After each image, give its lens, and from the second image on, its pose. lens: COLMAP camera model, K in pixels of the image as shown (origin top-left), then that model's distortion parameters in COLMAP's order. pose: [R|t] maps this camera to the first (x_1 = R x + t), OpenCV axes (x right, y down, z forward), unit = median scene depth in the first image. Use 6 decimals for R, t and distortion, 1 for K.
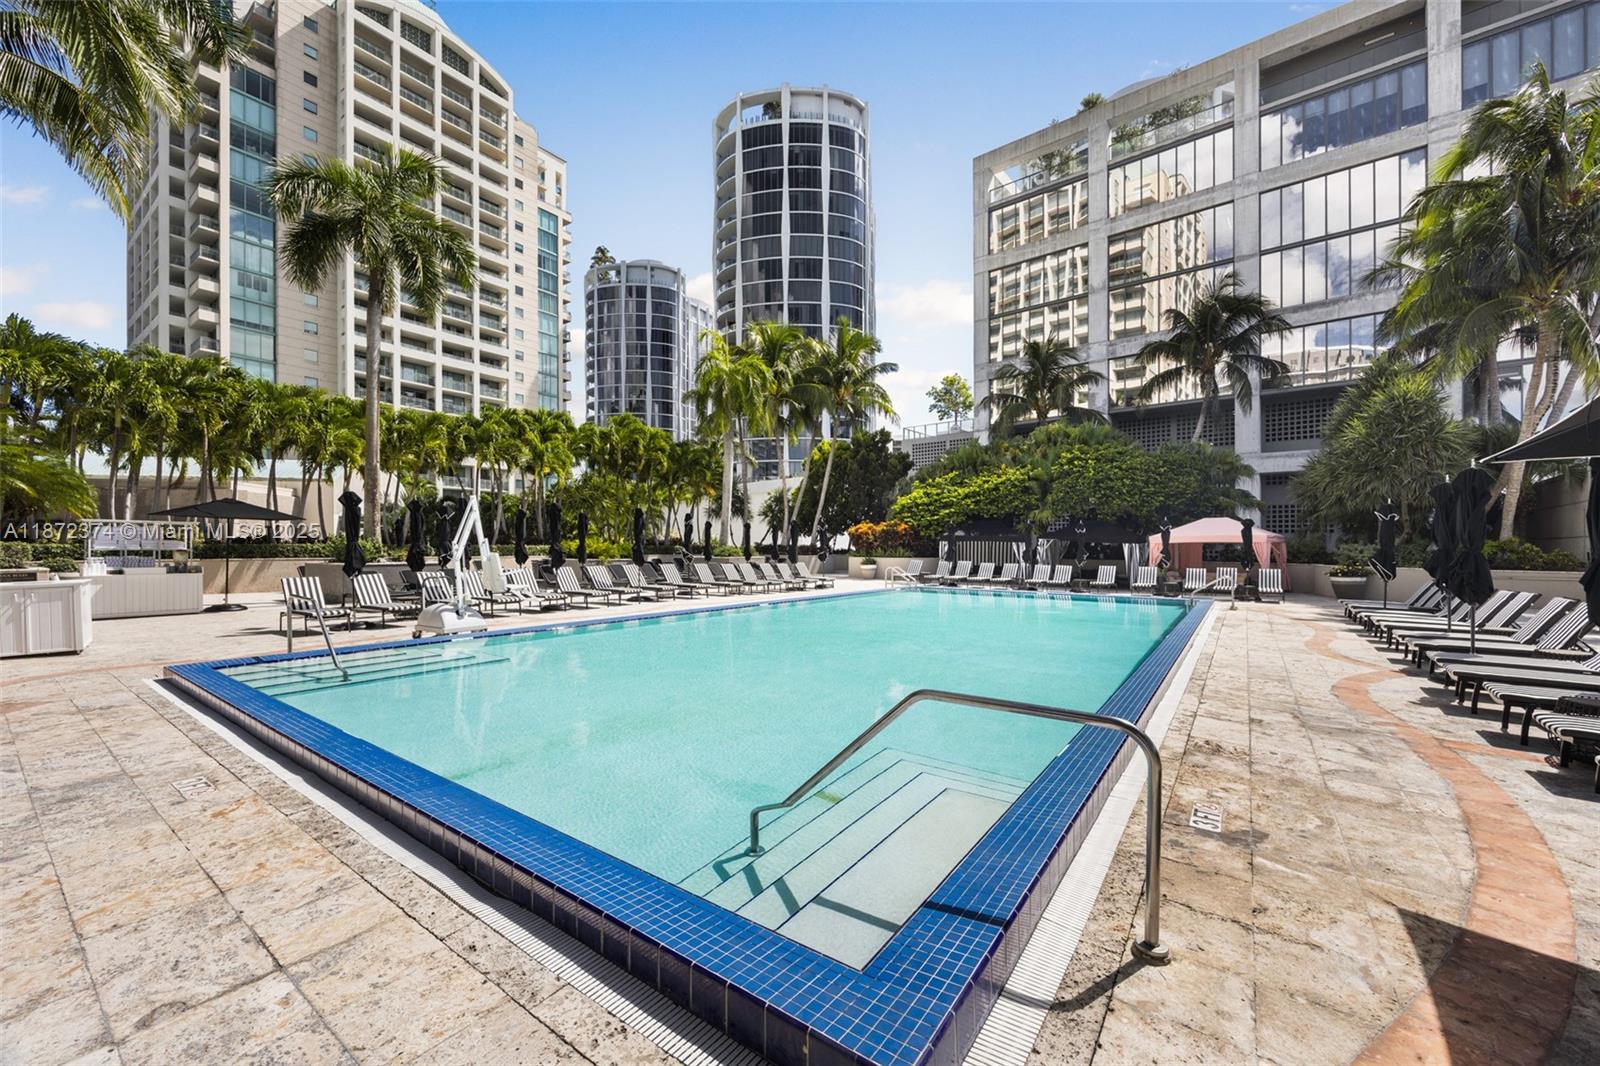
lens RADIAL K [[612.0, 0, 808.6], [0, 612.0, 539.8], [0, 0, 1]] dist [0.000082, -0.000636]
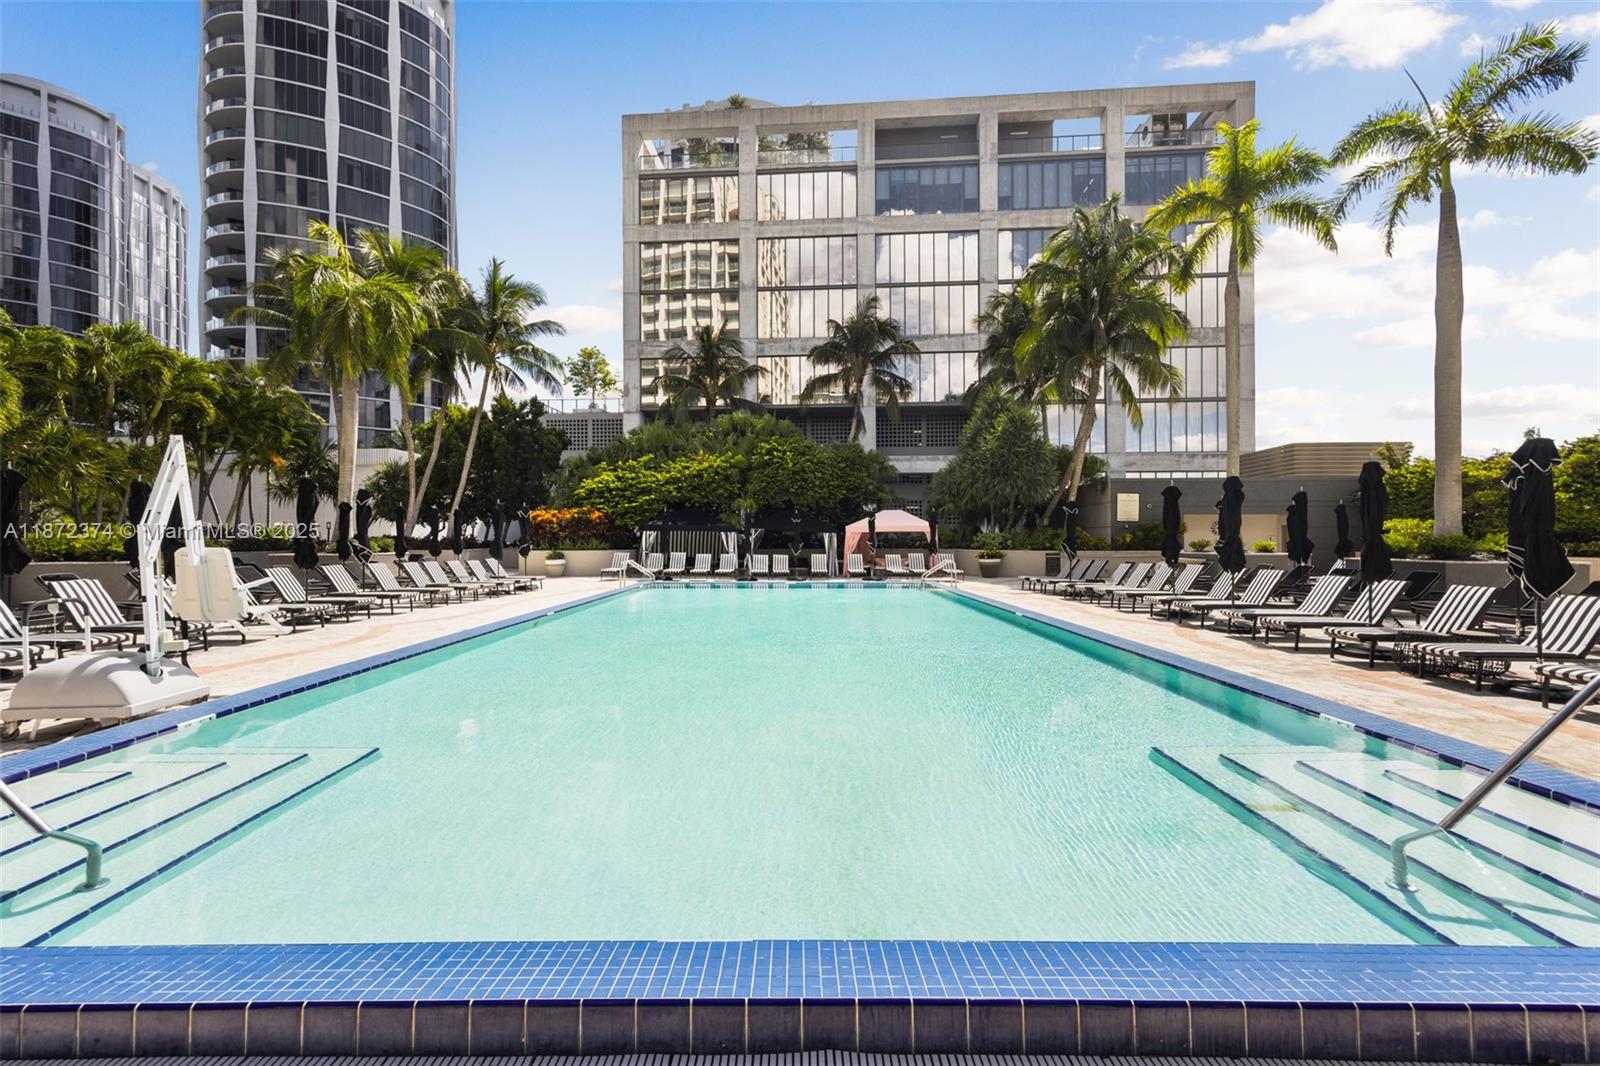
lens RADIAL K [[654.2, 0, 801.3], [0, 654.2, 520.2], [0, 0, 1]] dist [0.024861, -0.006036]
pose [[0.822176, 0.008335, 0.569173, -0.106590], [0.001118, 0.999867, -0.016257, 0.001669], [-0.569233, 0.014003, 0.822057, 0.061776]]
